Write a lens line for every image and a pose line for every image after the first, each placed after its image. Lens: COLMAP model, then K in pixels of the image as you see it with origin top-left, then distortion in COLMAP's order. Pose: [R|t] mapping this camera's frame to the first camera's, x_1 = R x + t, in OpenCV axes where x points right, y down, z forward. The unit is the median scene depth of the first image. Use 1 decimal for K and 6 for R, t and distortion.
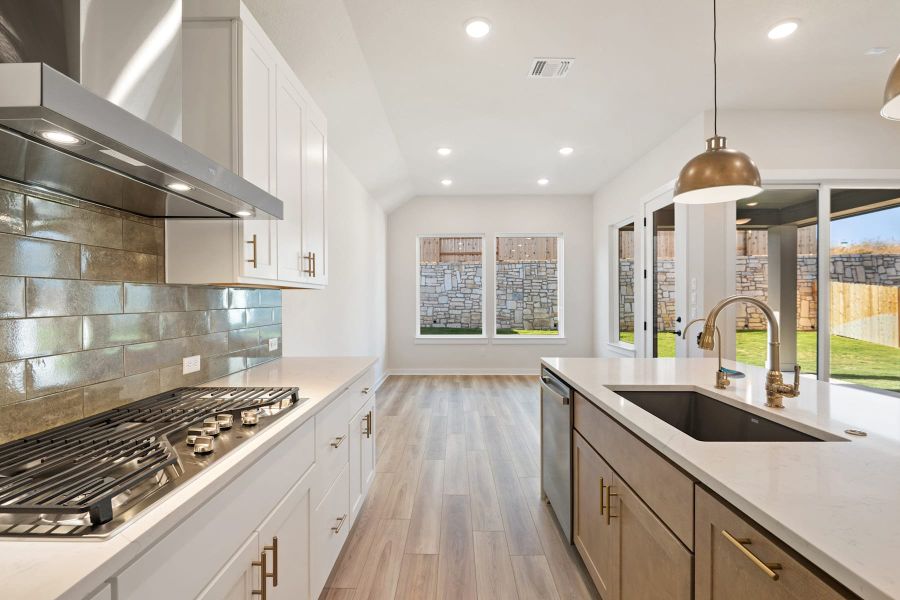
lens RADIAL K [[409.3, 0, 447.4], [0, 409.3, 300.6], [0, 0, 1]] dist [0.000806, -0.005786]
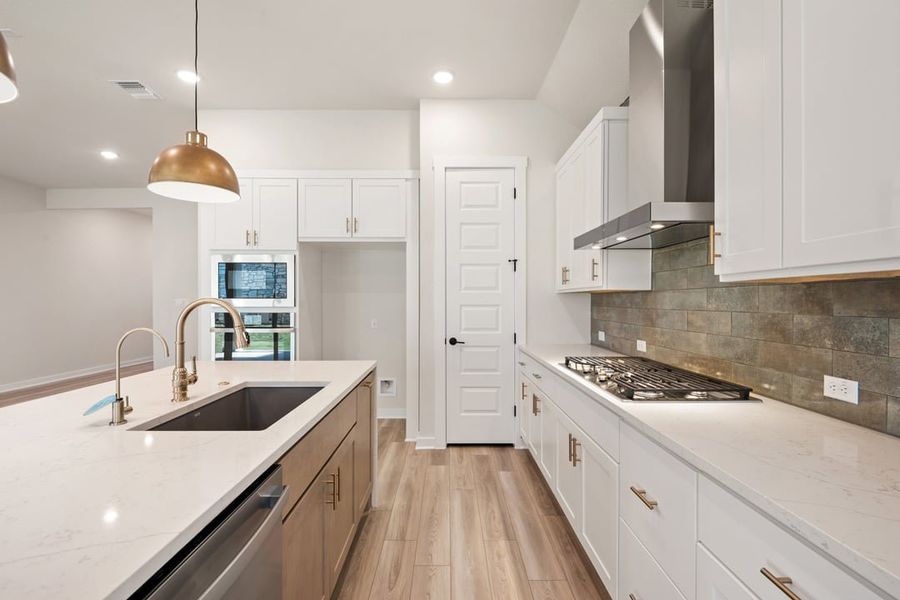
lens RADIAL K [[409.3, 0, 448.8], [0, 409.3, 302.1], [0, 0, 1]] dist [0.000806, -0.005786]
pose [[-0.999752, 0.002623, -0.022106, 0.013836], [0.002487, 0.999978, 0.006163, -0.000900], [0.022122, 0.006106, -0.999737, 0.257122]]
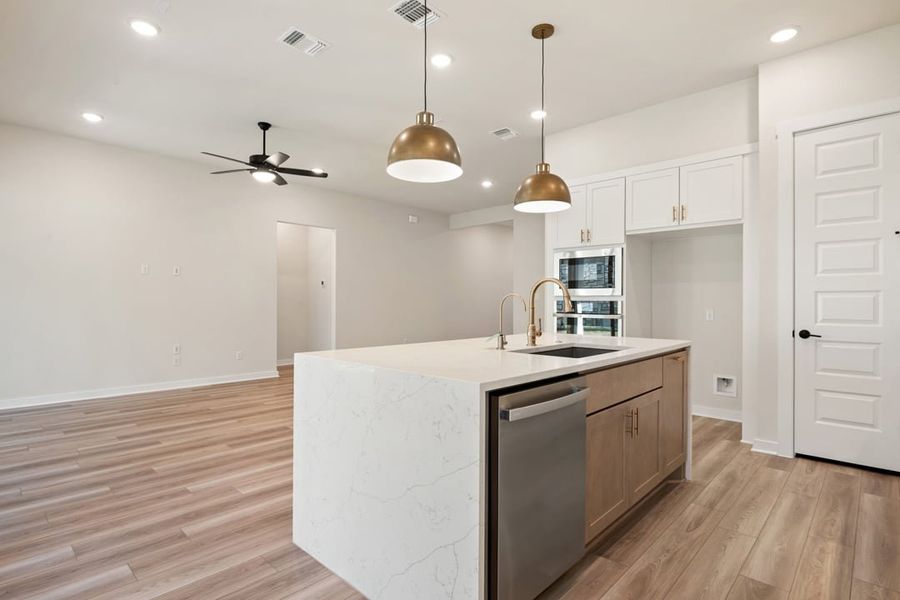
lens RADIAL K [[451.6, 0, 447.3], [0, 451.6, 301.4], [0, 0, 1]] dist [-0.009018, 0.000141]
pose [[-0.735882, 0.000133, 0.677110, -0.021646], [-0.001744, 0.999996, -0.002092, 0.010355], [-0.677107, -0.002720, -0.735879, 0.314318]]
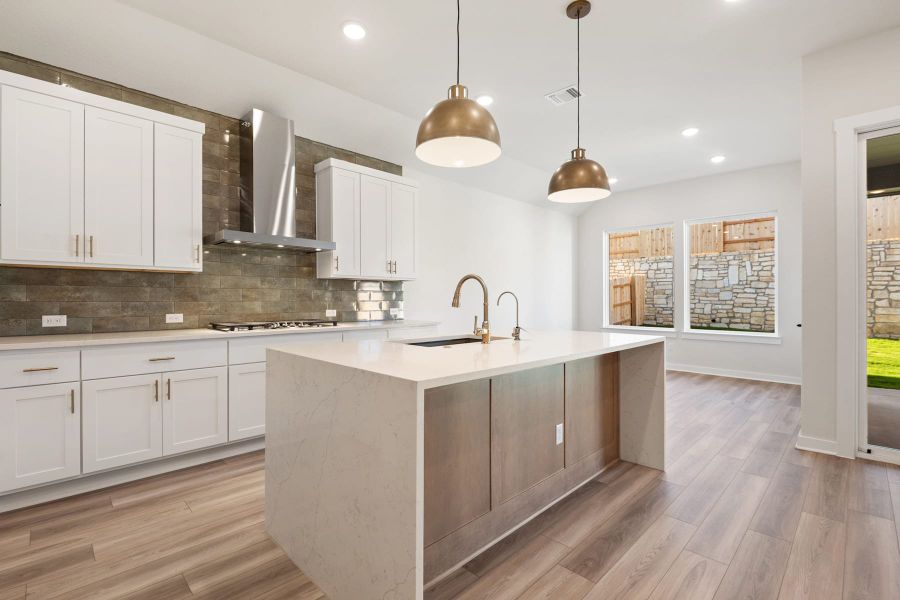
lens RADIAL K [[409.3, 0, 446.7], [0, 409.3, 296.1], [0, 0, 1]] dist [0.000806, -0.005786]
pose [[0.712631, 0.000195, -0.701539, 0.221276], [-0.006667, 0.999957, -0.006494, 0.010397], [0.701507, 0.009305, 0.712601, -0.029447]]
